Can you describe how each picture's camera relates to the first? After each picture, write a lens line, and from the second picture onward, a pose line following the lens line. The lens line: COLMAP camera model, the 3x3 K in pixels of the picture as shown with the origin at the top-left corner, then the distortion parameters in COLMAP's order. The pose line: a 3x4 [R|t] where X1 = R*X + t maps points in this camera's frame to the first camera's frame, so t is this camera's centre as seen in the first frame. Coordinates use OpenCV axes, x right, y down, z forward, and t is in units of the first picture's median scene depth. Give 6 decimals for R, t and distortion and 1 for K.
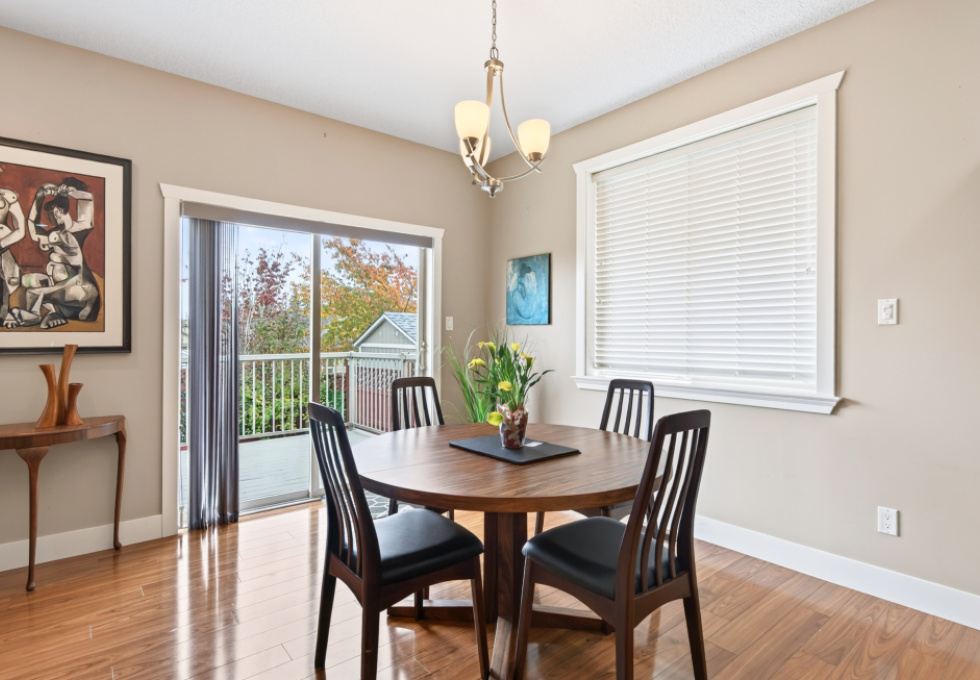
lens RADIAL K [[503.8, 0, 490.4], [0, 503.8, 335.7], [0, 0, 1]] dist [0.000126, -0.000234]
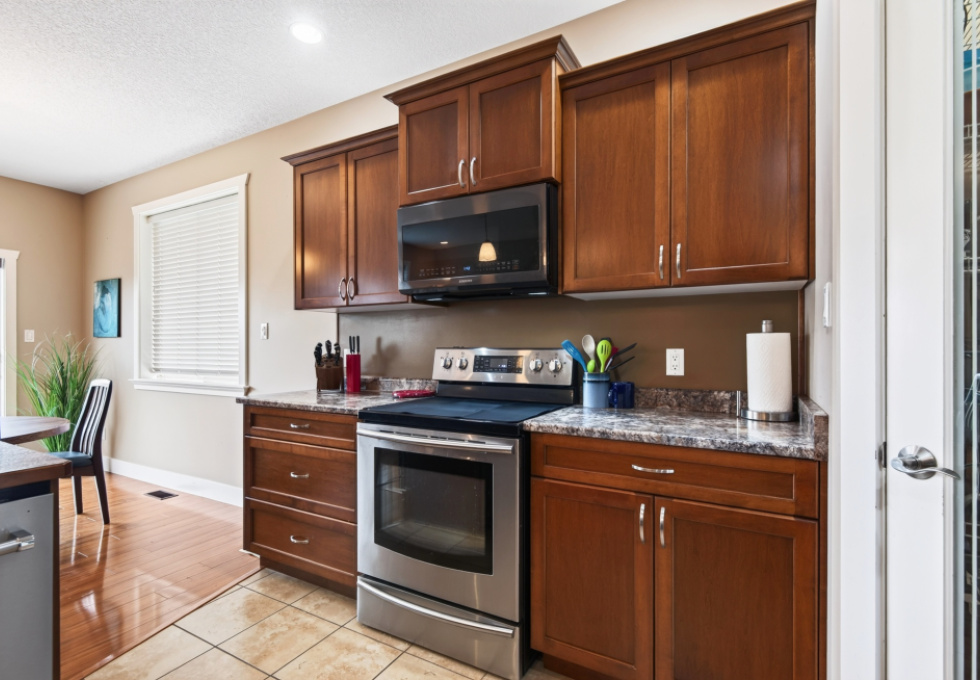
lens RADIAL K [[475.9, 0, 488.3], [0, 475.9, 344.9], [0, 0, 1]] dist [0.001674, 0.000160]
pose [[0.932925, -0.005395, 0.360029, 1.082640], [0.004912, 0.999985, 0.002256, -0.004562], [-0.360036, -0.000336, 0.932938, -0.777076]]
